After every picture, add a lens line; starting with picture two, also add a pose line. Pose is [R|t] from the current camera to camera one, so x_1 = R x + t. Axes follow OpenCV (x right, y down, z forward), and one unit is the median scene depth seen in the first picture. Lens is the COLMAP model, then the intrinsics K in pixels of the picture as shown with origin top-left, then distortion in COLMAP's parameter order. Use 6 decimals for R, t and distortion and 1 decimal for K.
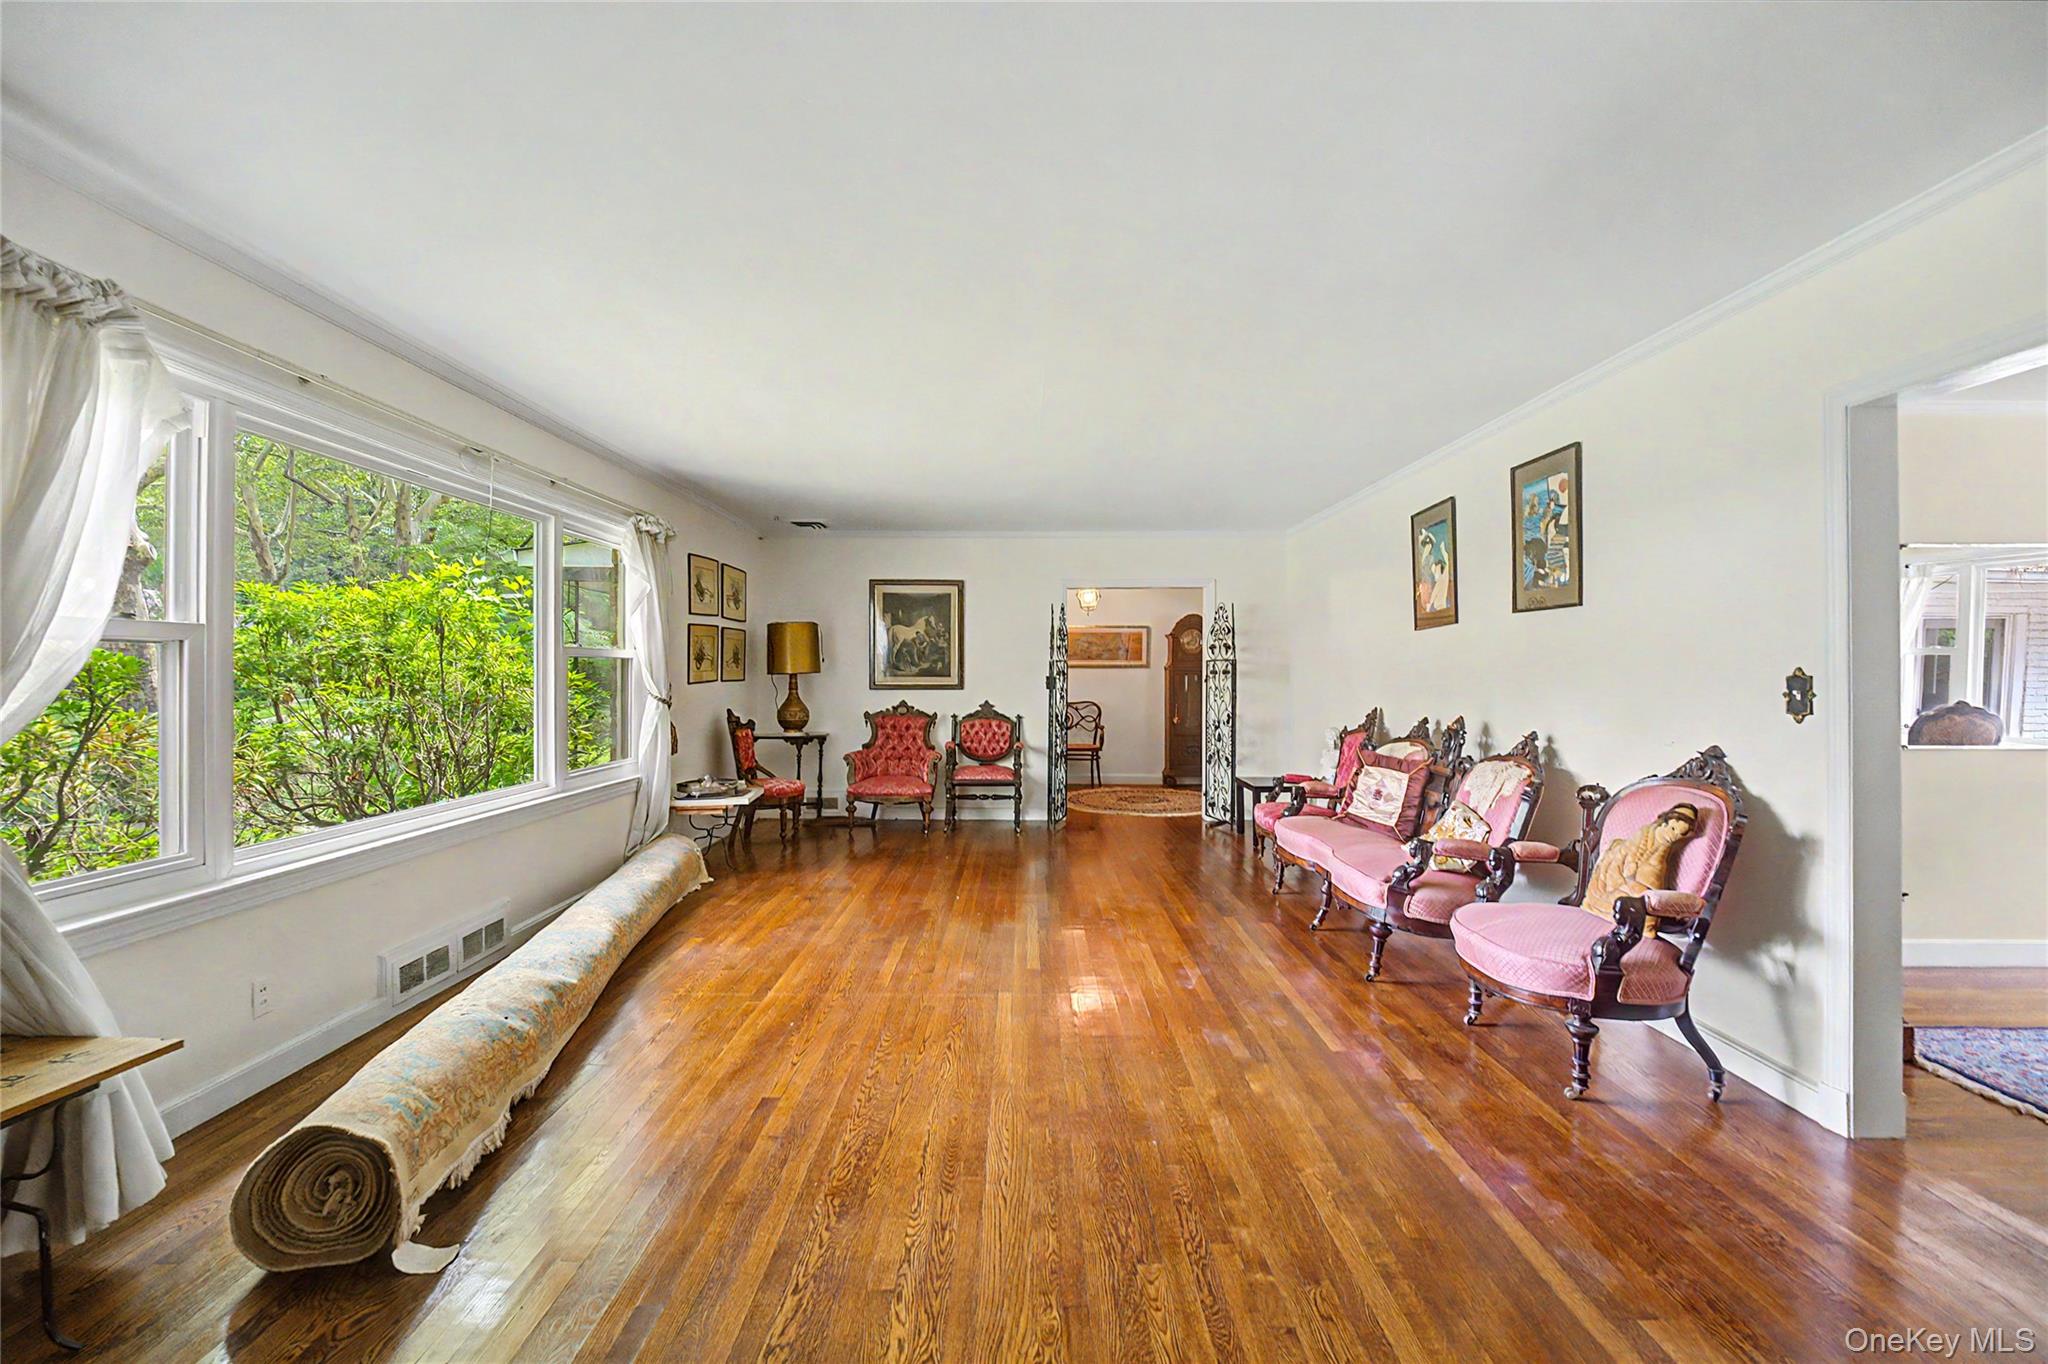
lens RADIAL K [[872.9, 0, 1025.2], [0, 872.9, 678.8], [0, 0, 1]] dist [-0.000497, 0.000277]
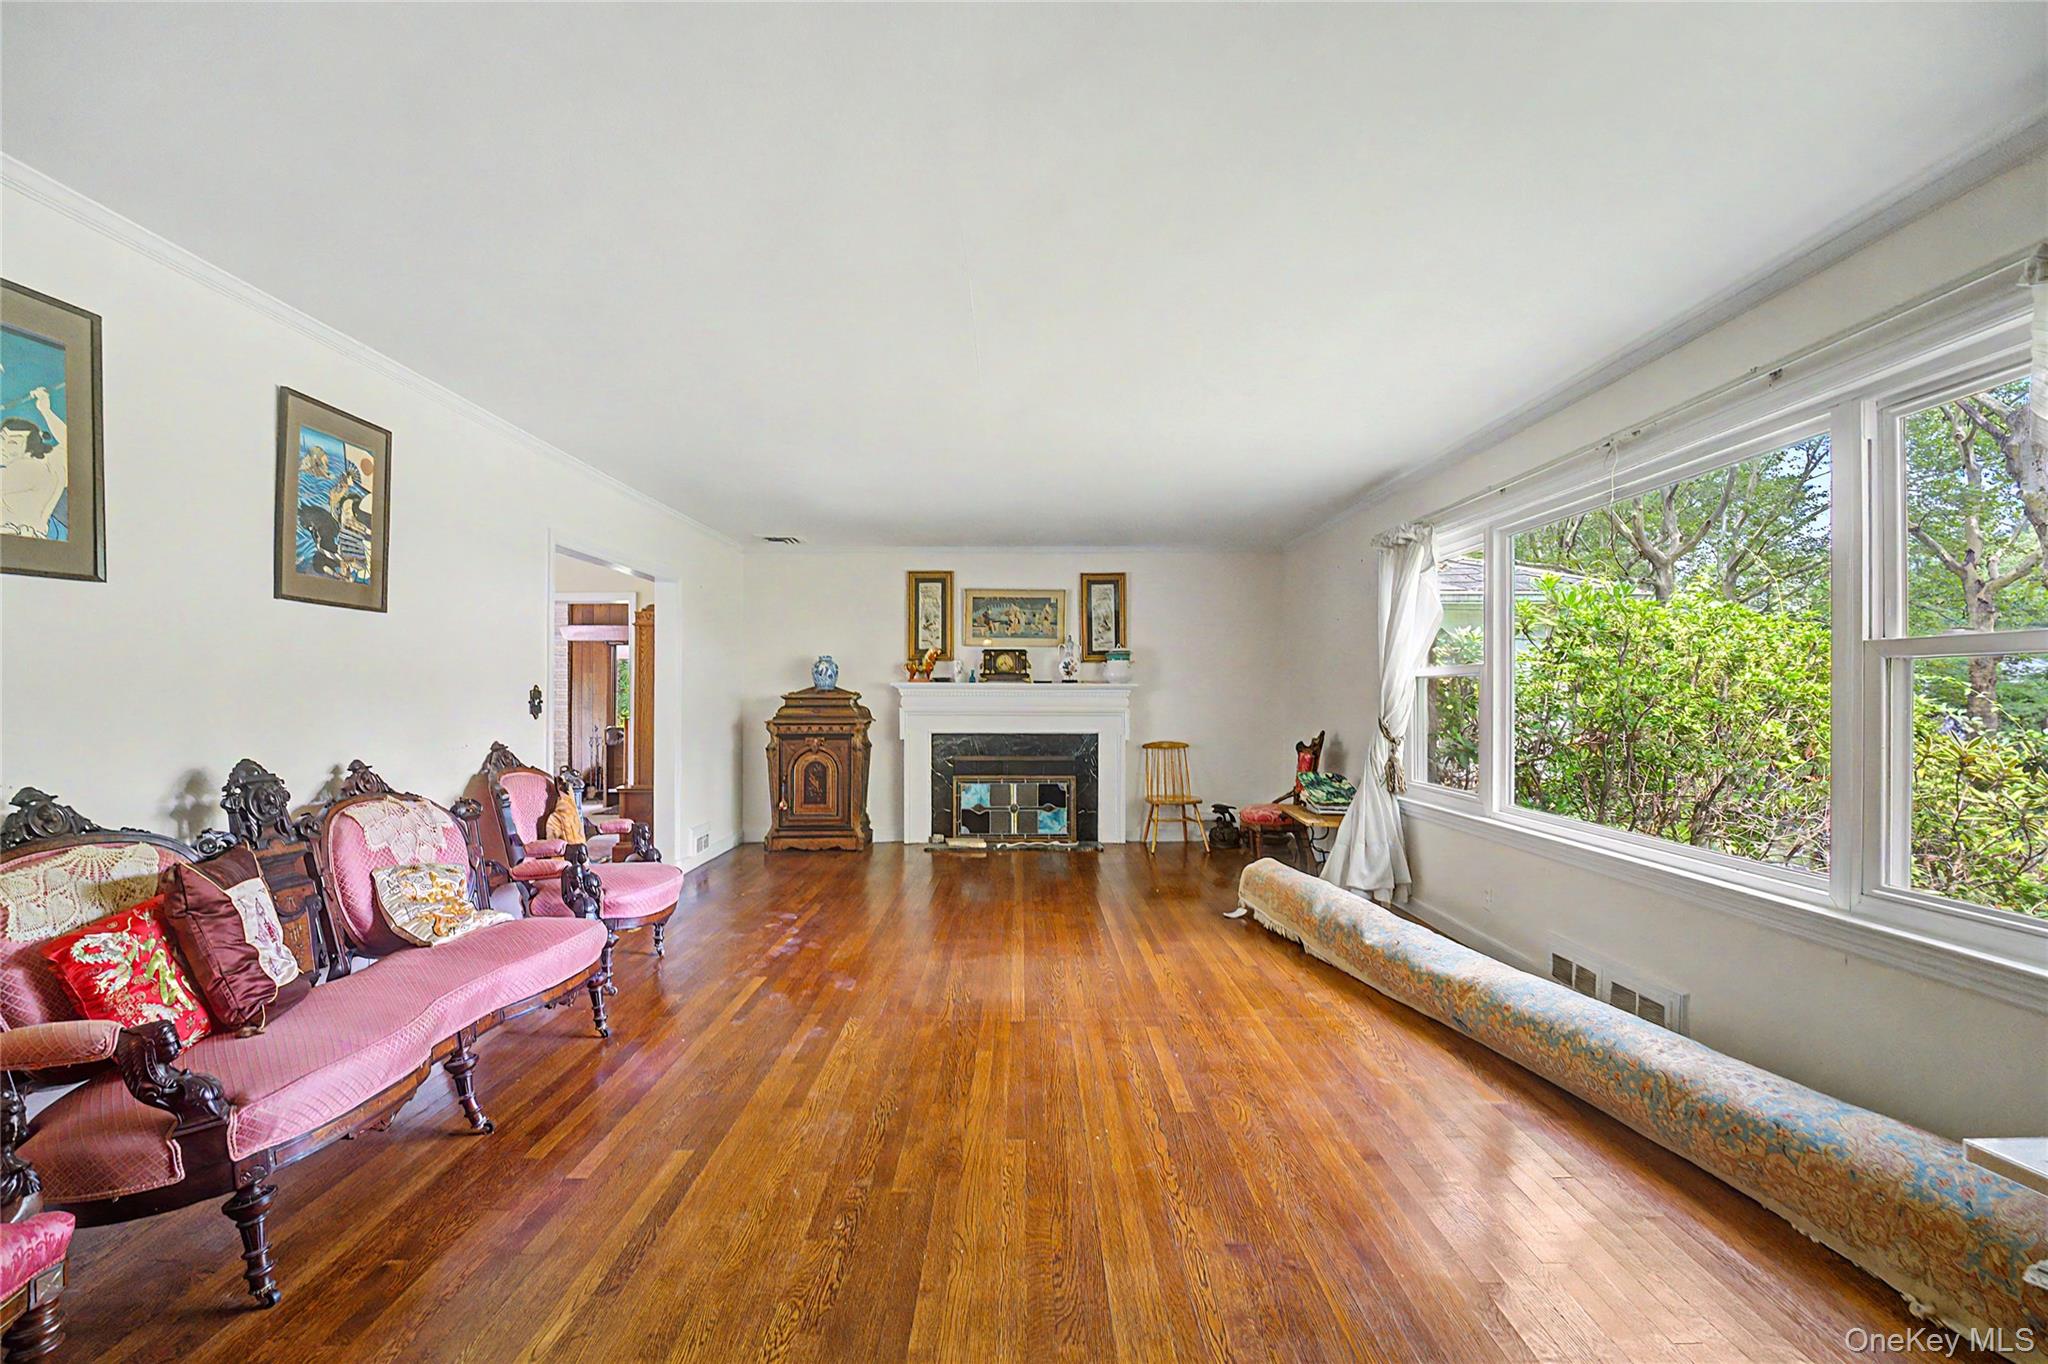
lens RADIAL K [[872.9, 0, 1024.4], [0, 872.9, 686.8], [0, 0, 1]] dist [-0.000497, 0.000277]
pose [[-0.999987, -0.003978, -0.003073, -0.024701], [-0.003969, 0.999988, -0.003021, -0.006788], [0.003085, -0.003009, -0.999991, 1.917016]]
